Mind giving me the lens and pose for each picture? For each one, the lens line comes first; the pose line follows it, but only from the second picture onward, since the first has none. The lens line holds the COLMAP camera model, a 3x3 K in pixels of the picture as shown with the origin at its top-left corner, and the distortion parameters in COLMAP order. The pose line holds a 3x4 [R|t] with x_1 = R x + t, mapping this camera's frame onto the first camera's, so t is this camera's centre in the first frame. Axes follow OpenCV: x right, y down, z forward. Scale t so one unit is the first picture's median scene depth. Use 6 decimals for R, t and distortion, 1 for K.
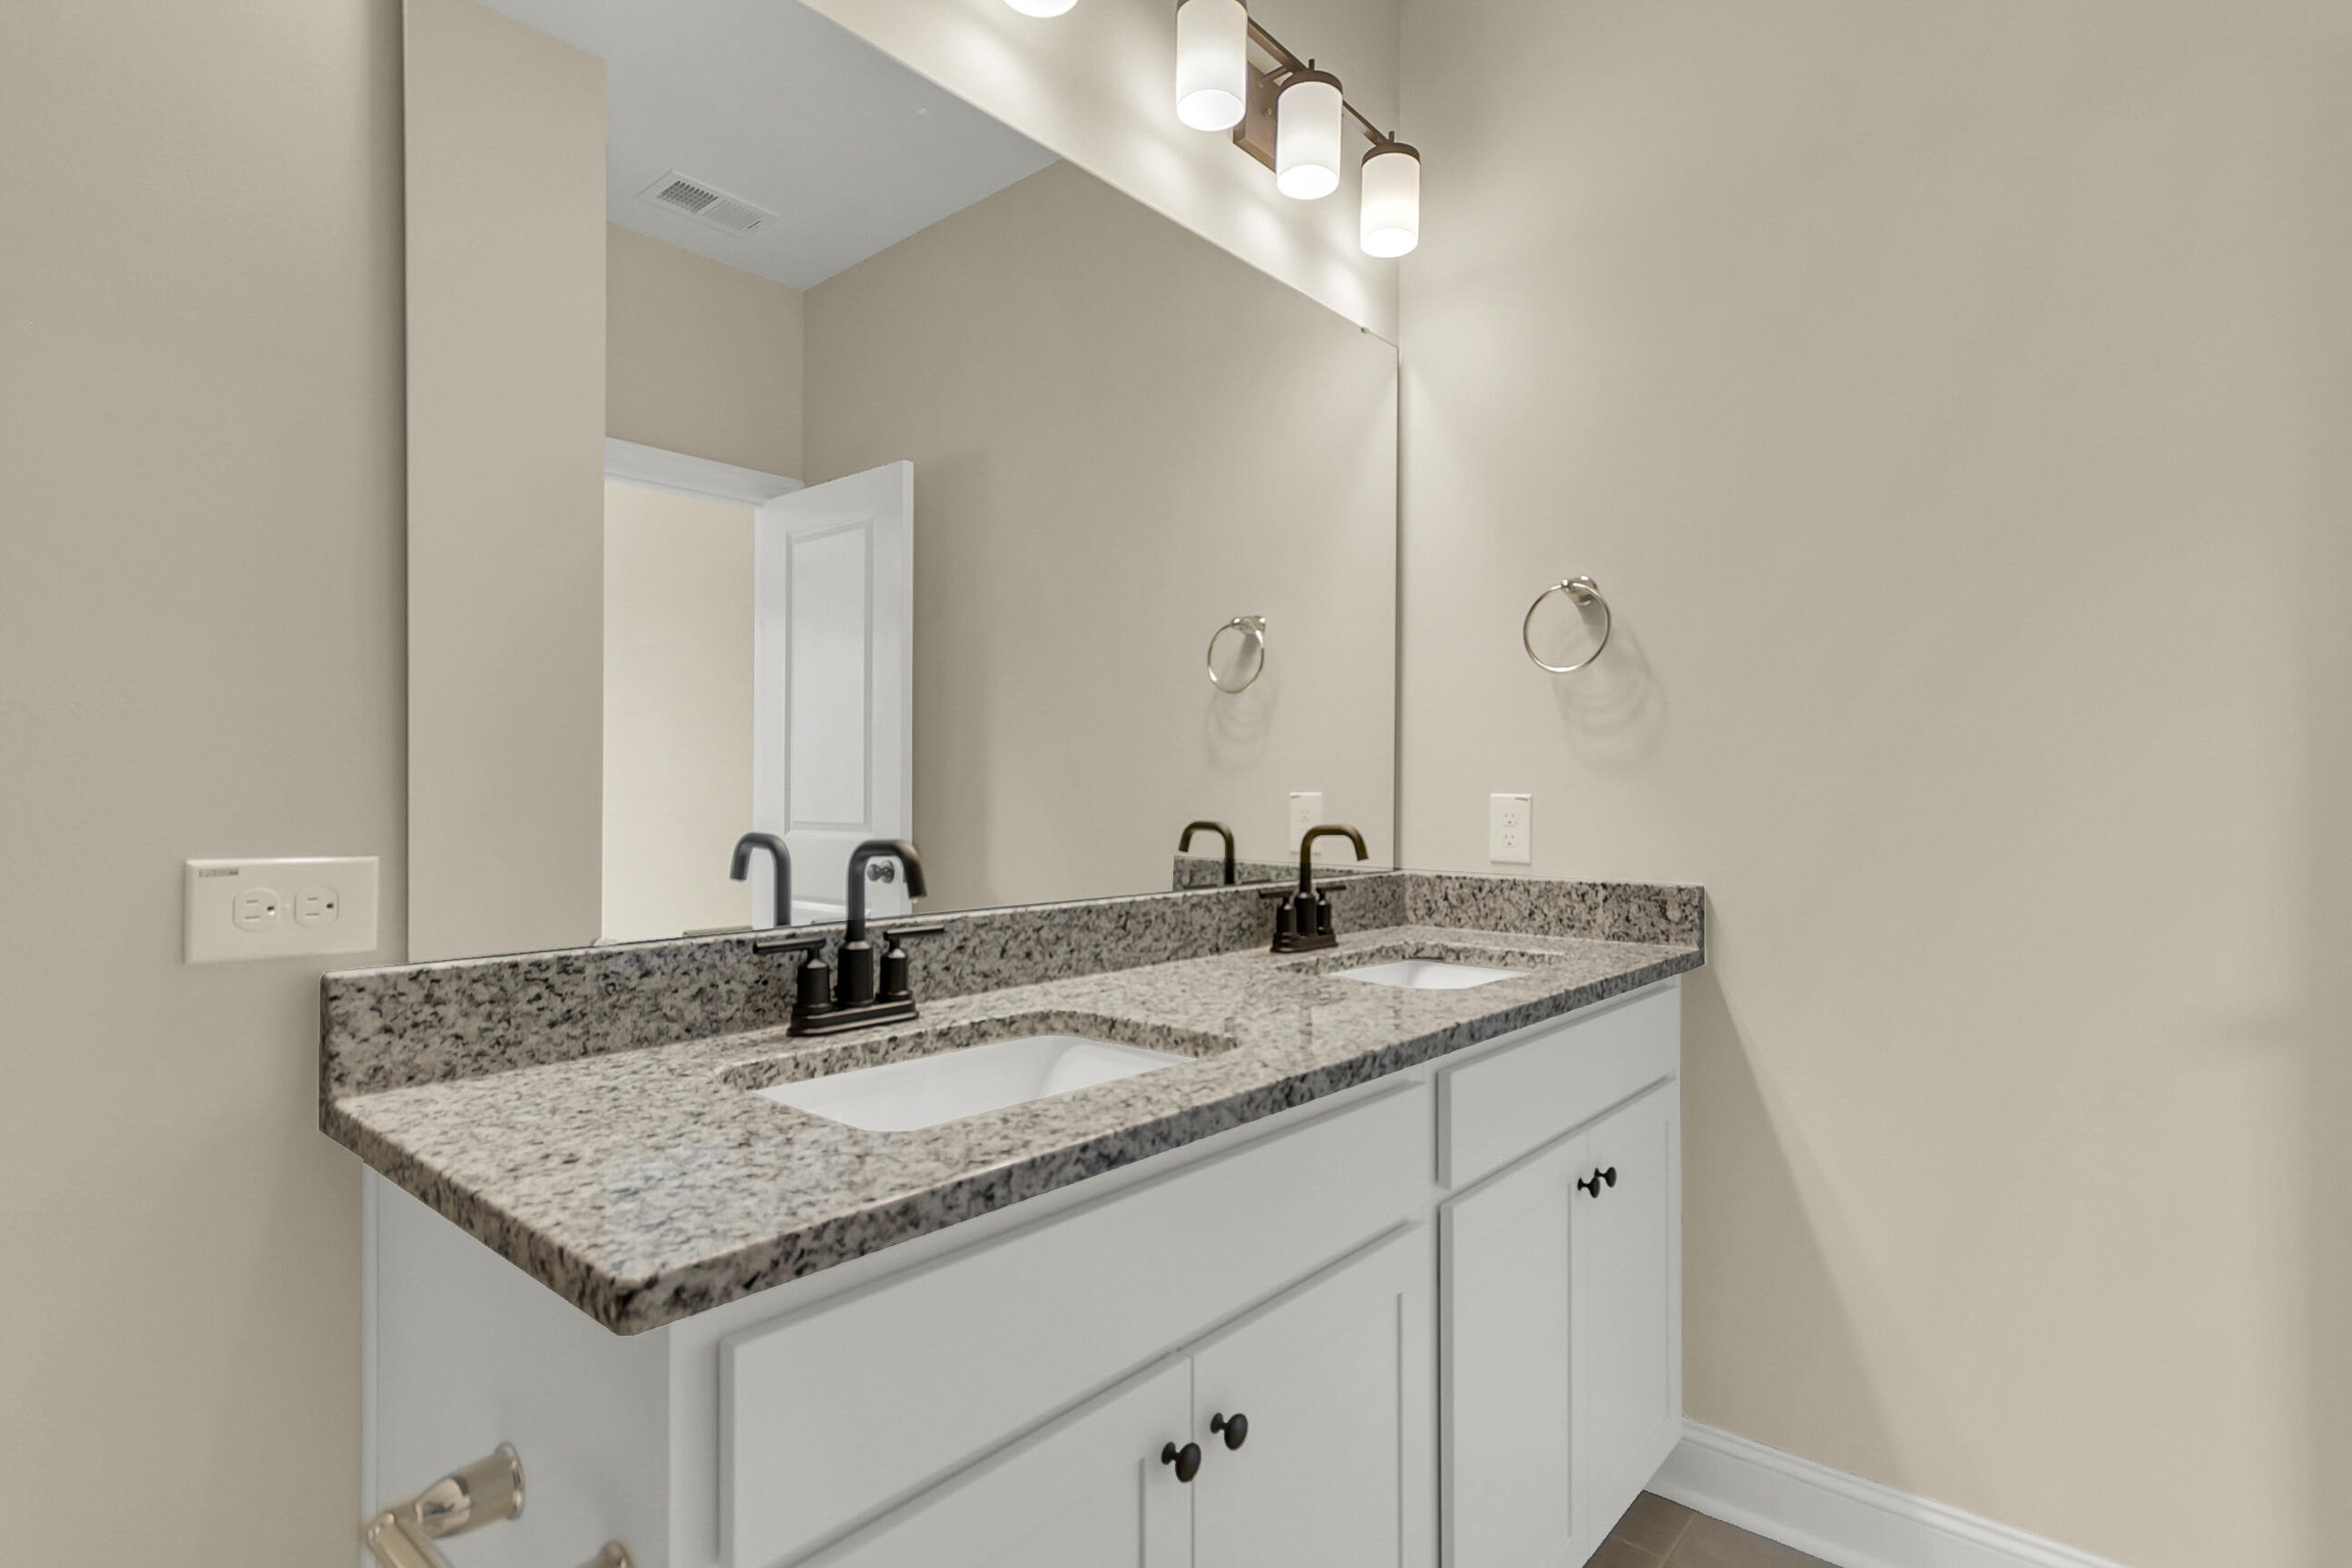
lens RADIAL K [[1138.3, 0, 1179.8], [0, 1138.3, 788.4], [0, 0, 1]] dist [0.002150, 0.000053]
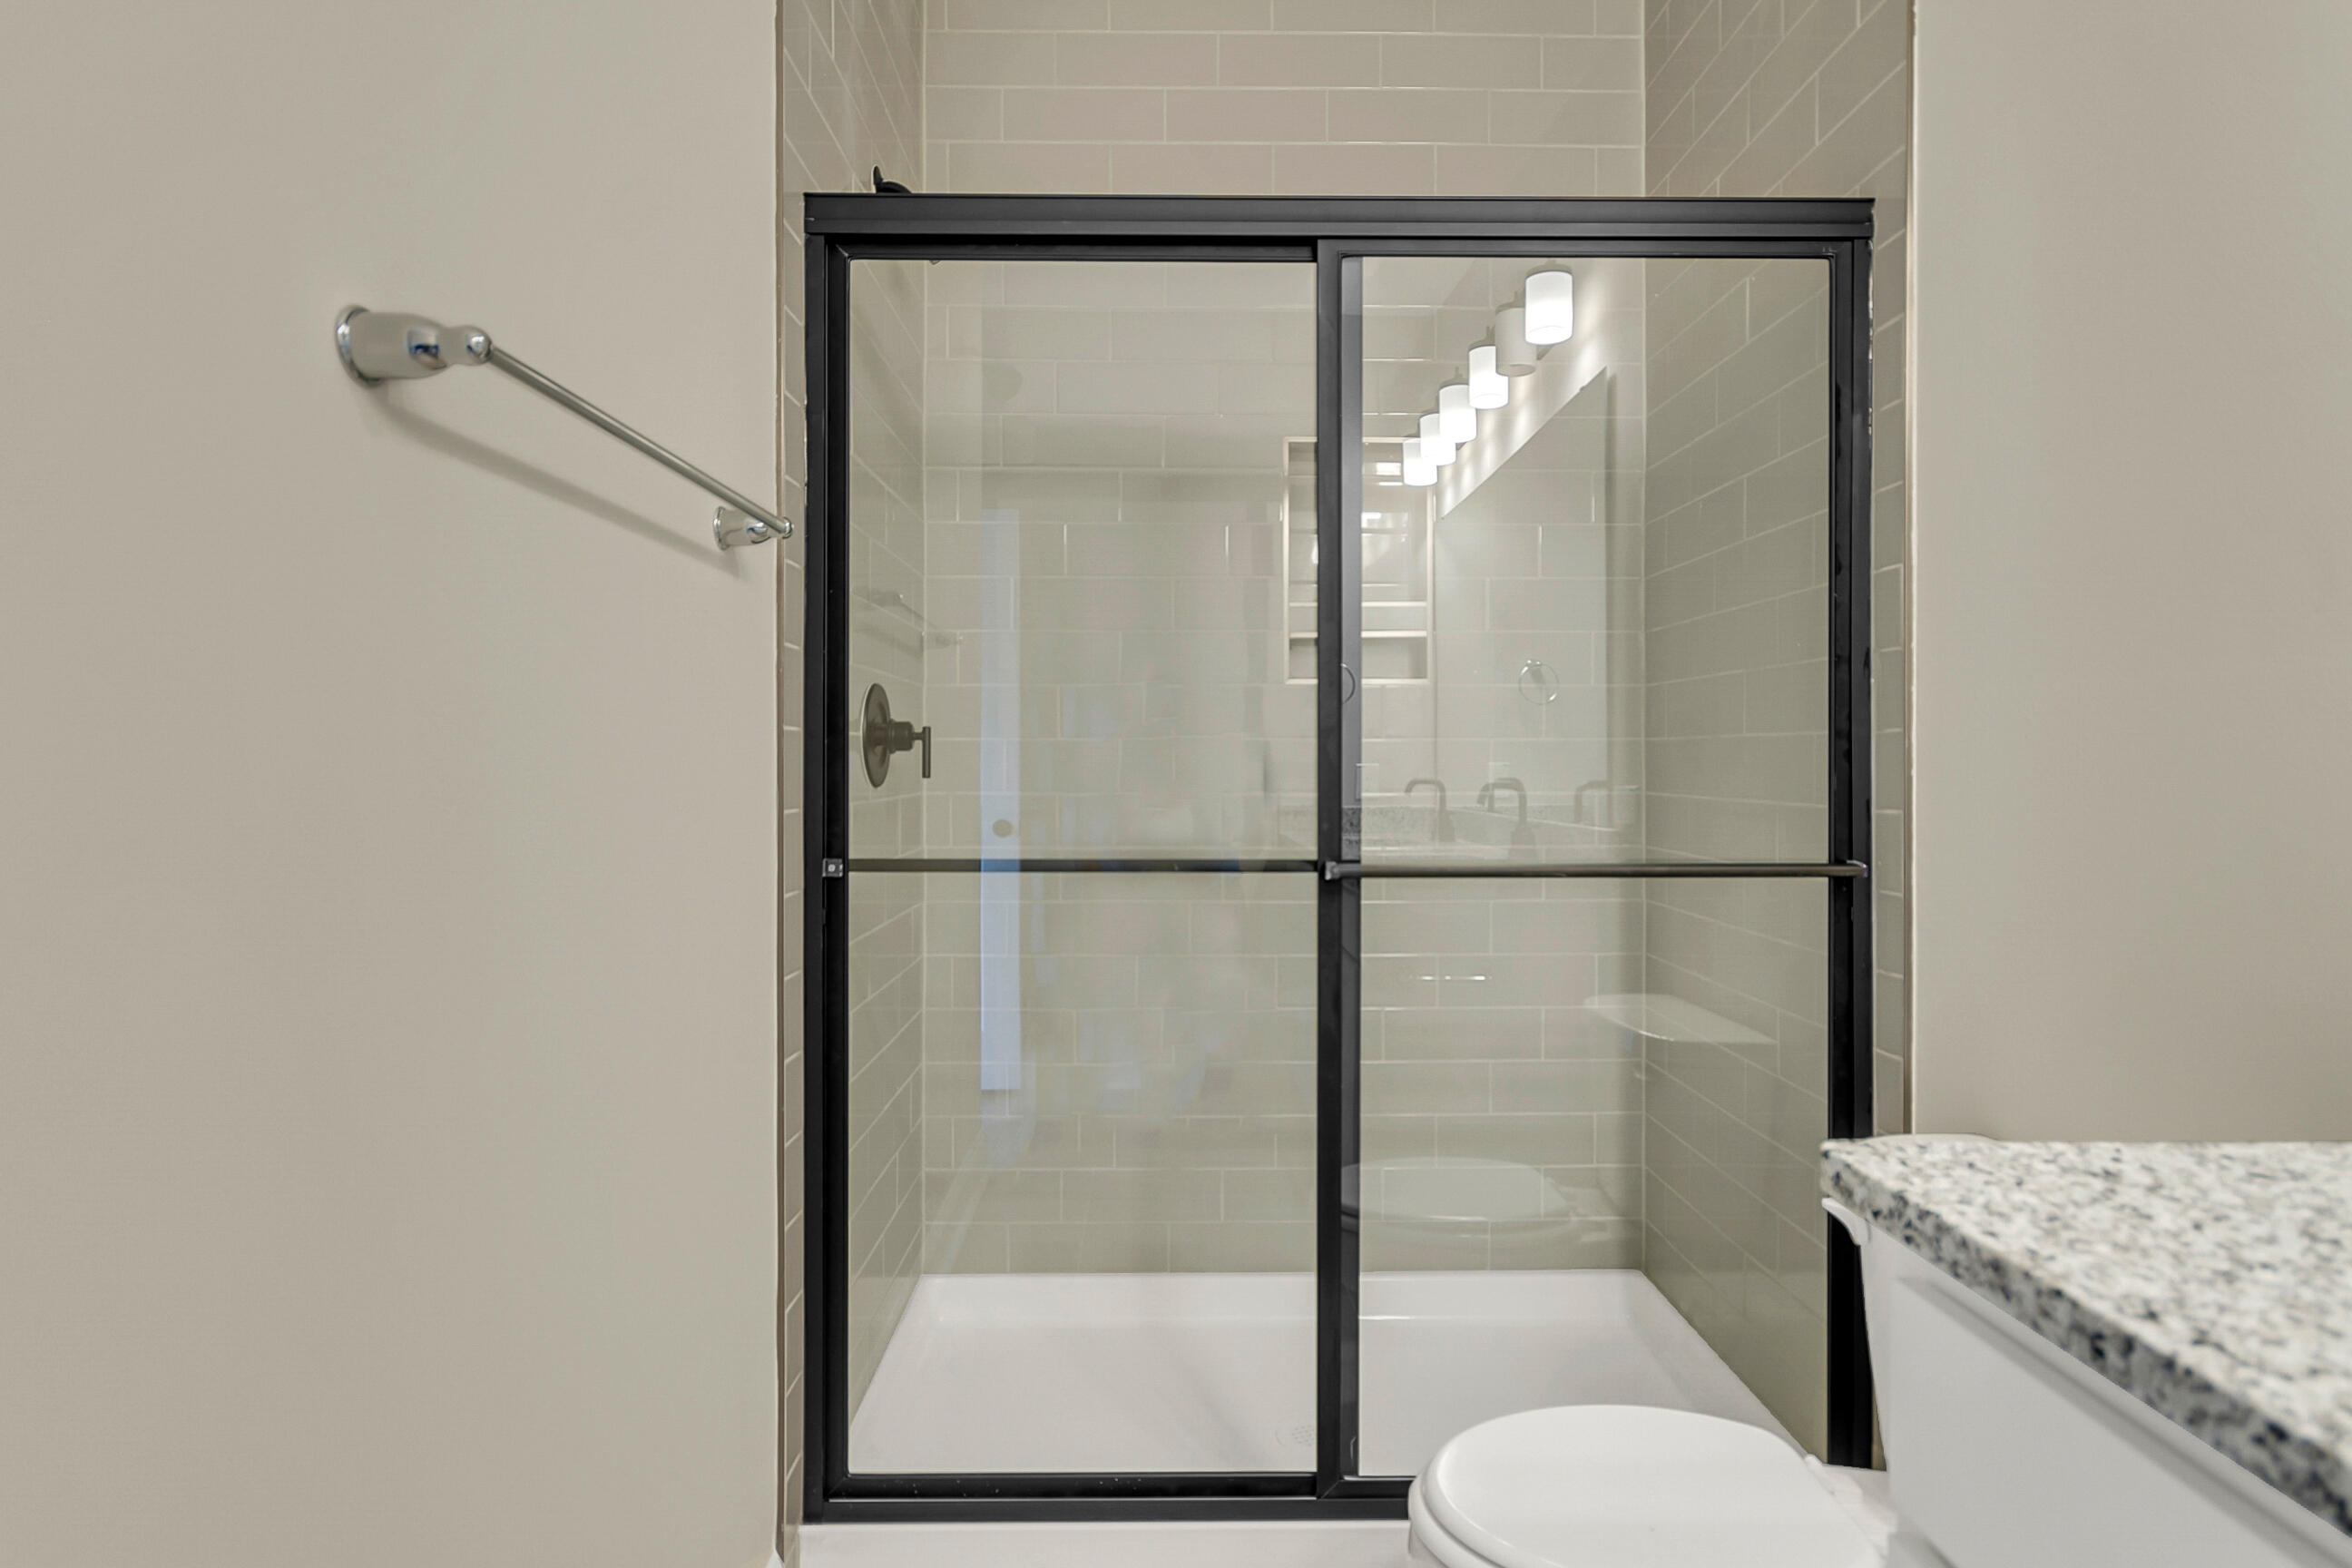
lens RADIAL K [[1138.3, 0, 1175.9], [0, 1138.3, 776.9], [0, 0, 1]] dist [0.002150, 0.000053]
pose [[-0.749783, 0.006393, -0.661653, 0.713889], [0.007398, 0.999972, 0.001278, 0.018675], [0.661642, -0.003937, -0.749809, 1.203800]]
